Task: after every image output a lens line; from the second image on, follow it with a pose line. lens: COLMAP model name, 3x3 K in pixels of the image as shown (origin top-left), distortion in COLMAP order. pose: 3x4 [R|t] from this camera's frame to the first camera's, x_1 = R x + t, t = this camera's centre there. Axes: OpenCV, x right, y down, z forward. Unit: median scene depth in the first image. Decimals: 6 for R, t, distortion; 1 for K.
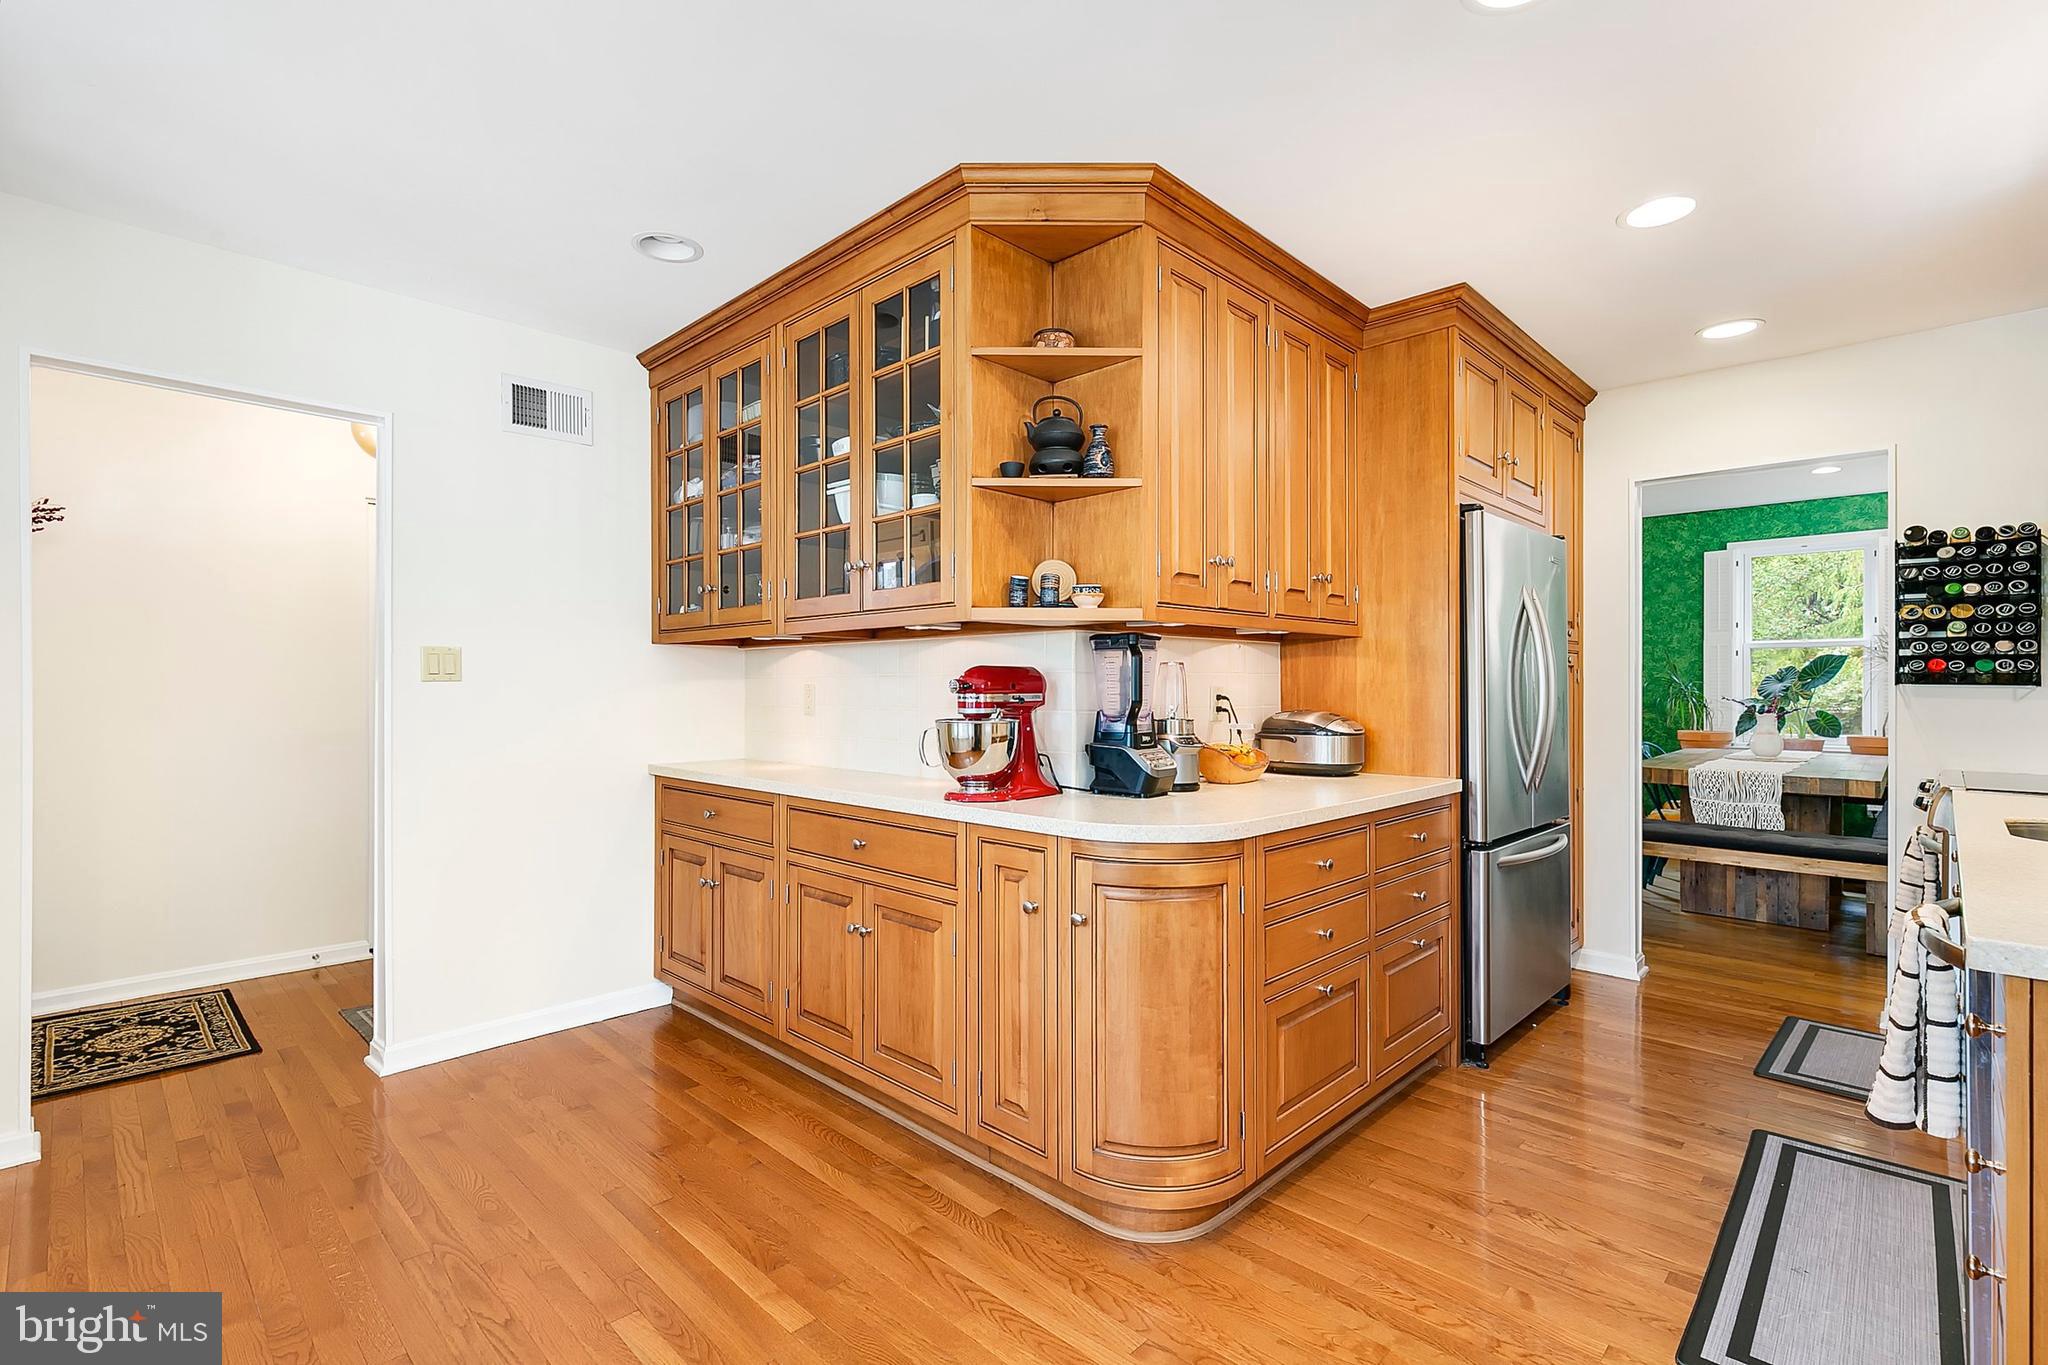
lens RADIAL K [[937.3, 0, 1020.1], [0, 937.3, 685.7], [0, 0, 1]] dist [0.007672, -0.000752]
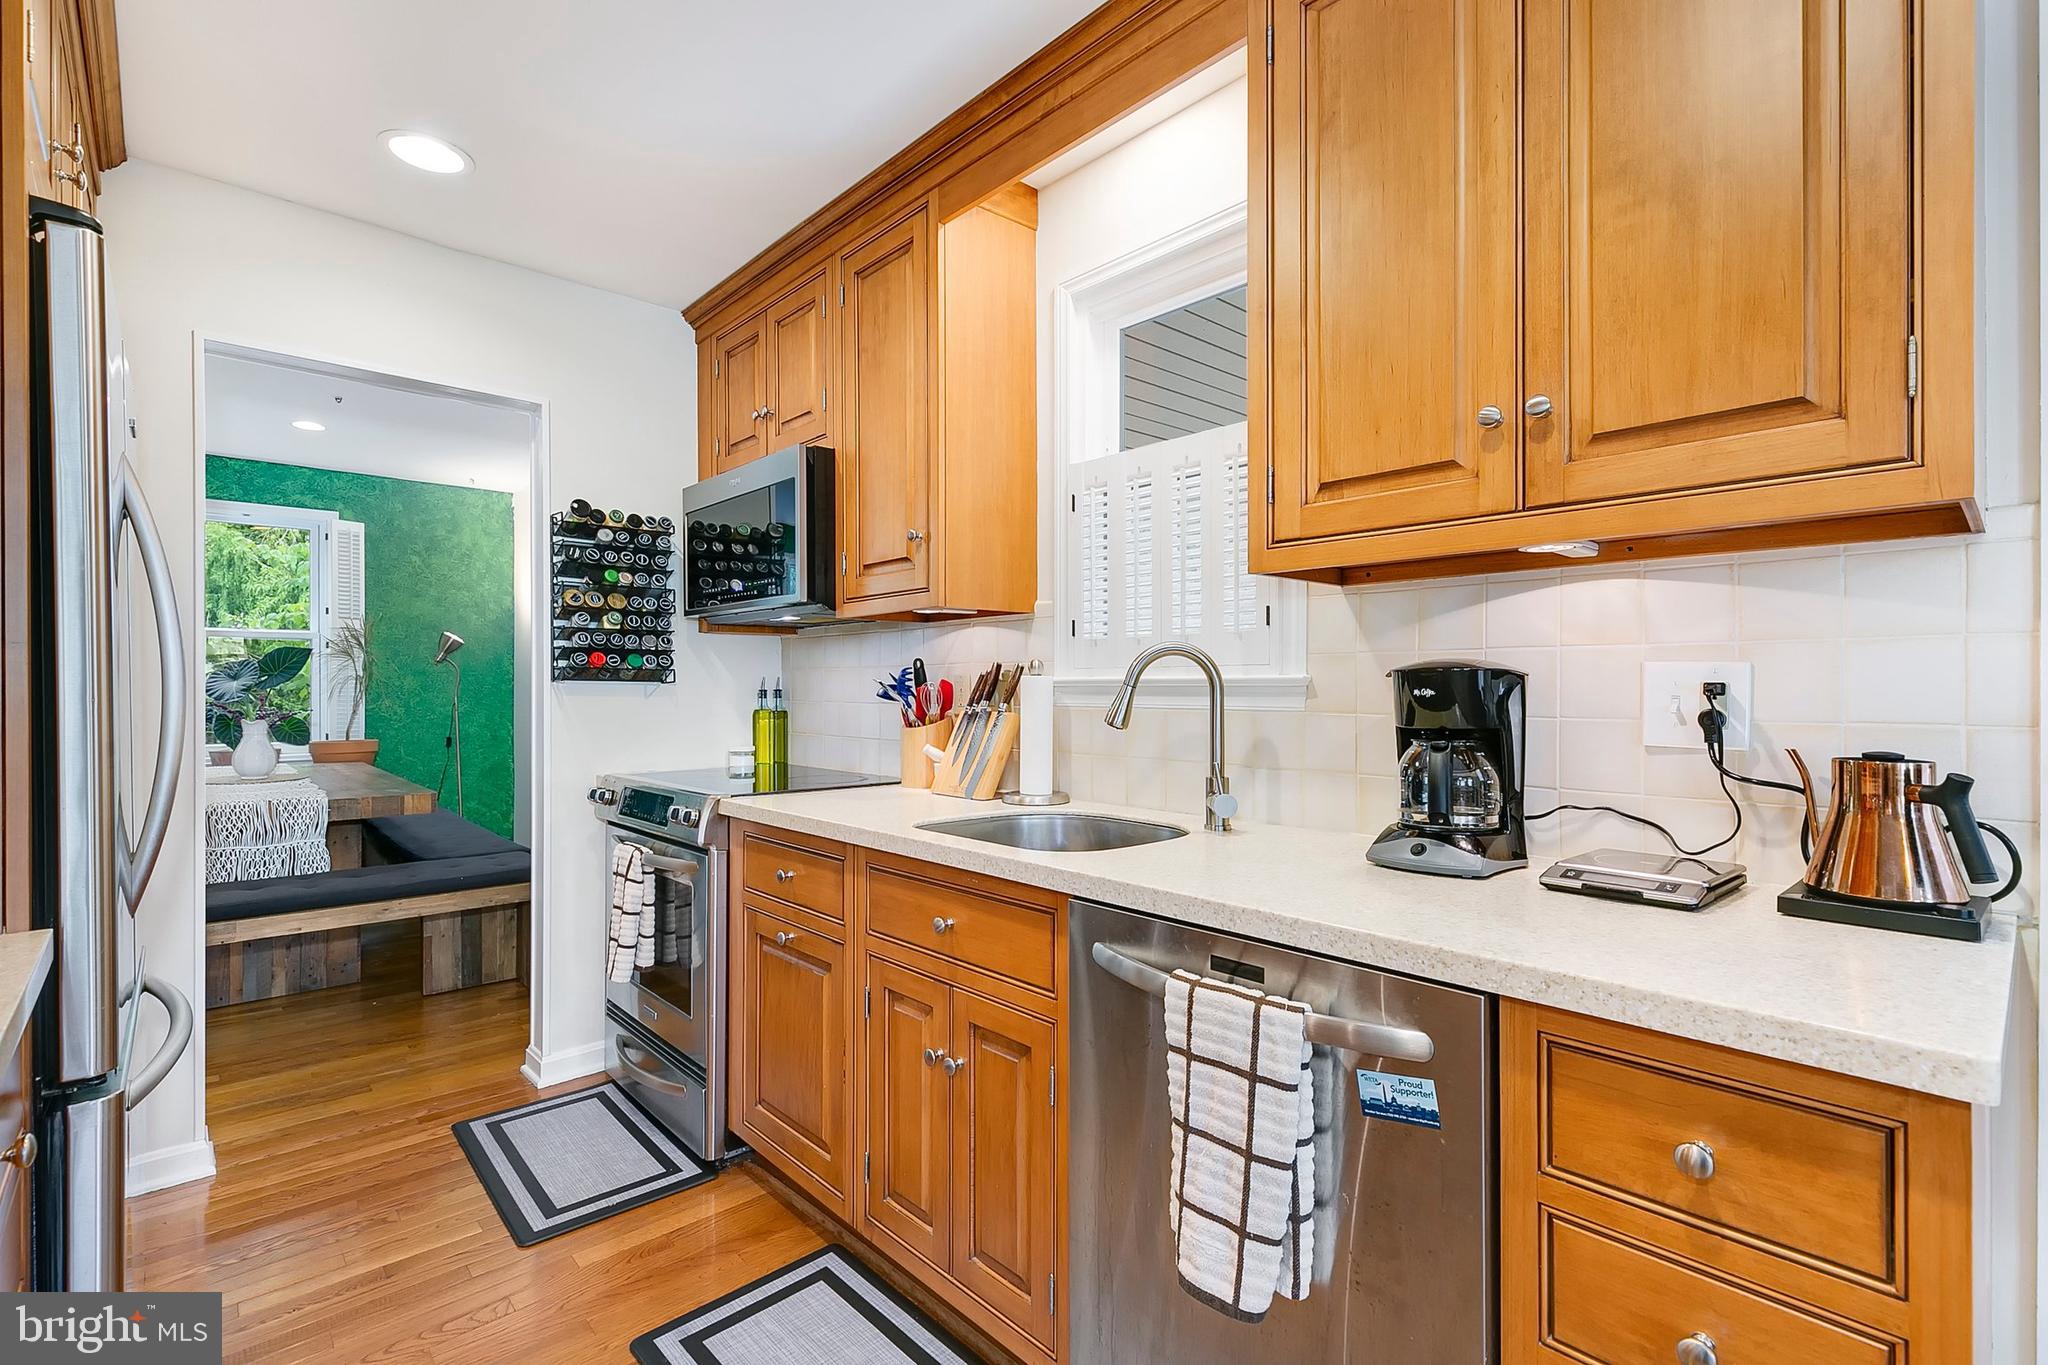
lens RADIAL K [[925.9, 0, 1021.0], [0, 925.9, 683.0], [0, 0, 1]] dist [0.005388, -0.001525]
pose [[0.052188, 0.001867, 0.998636, 0.115663], [0.001801, 0.999996, -0.001964, 0.003480], [-0.998636, 0.001901, 0.052185, 0.567379]]
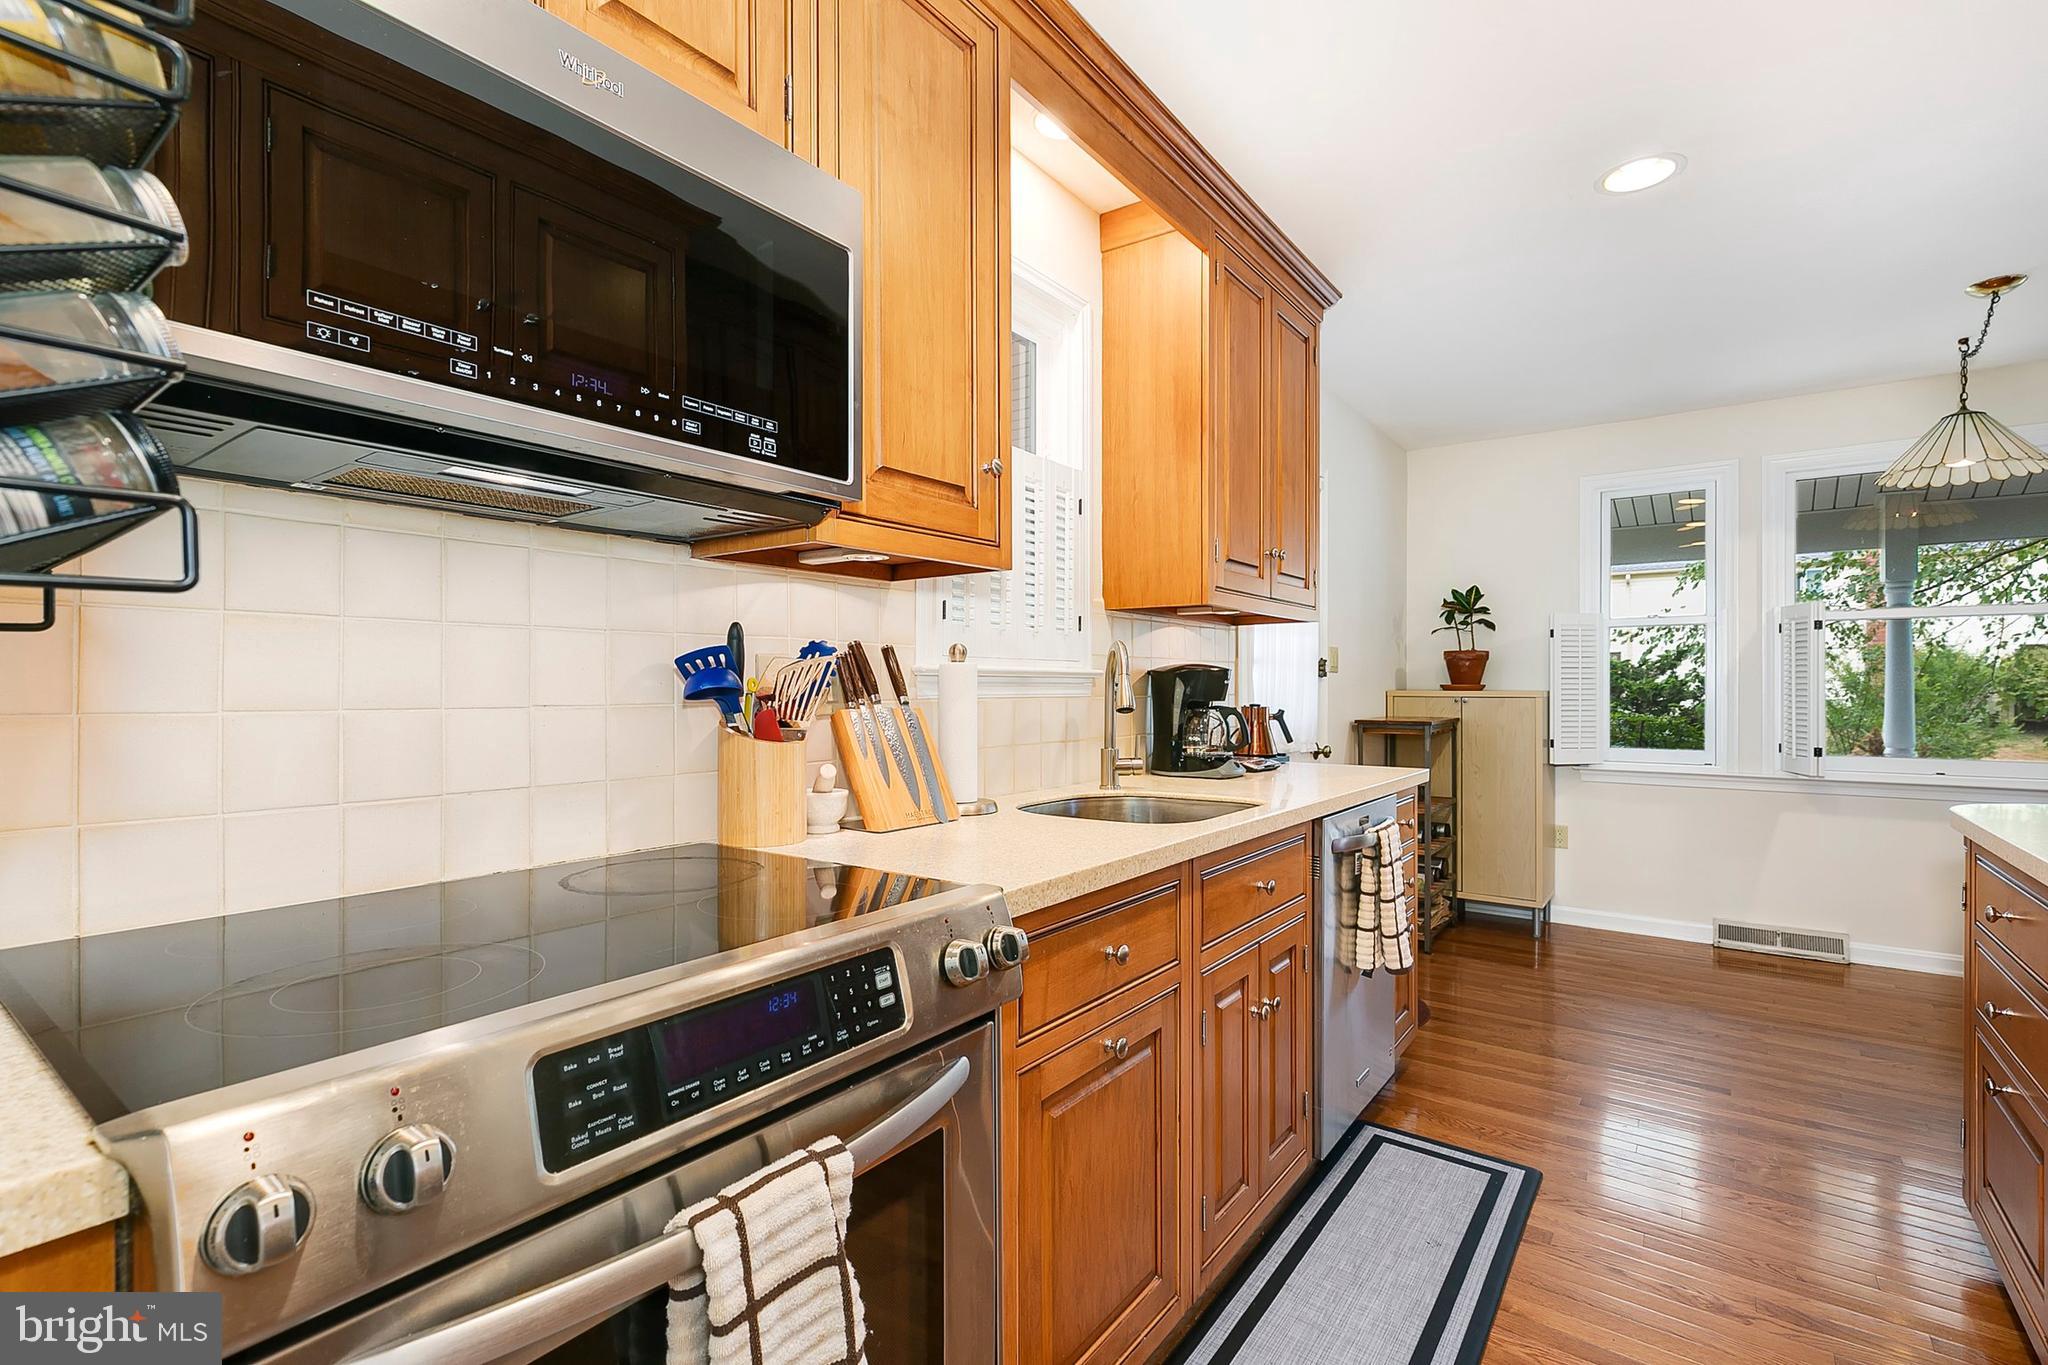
lens RADIAL K [[938.2, 0, 1016.9], [0, 938.2, 689.1], [0, 0, 1]] dist [0.008707, -0.001199]
pose [[-0.990613, -0.001142, -0.136694, 0.878125], [-0.001738, 0.999990, 0.004237, 0.011521], [0.136687, 0.004435, -0.990604, 1.210565]]
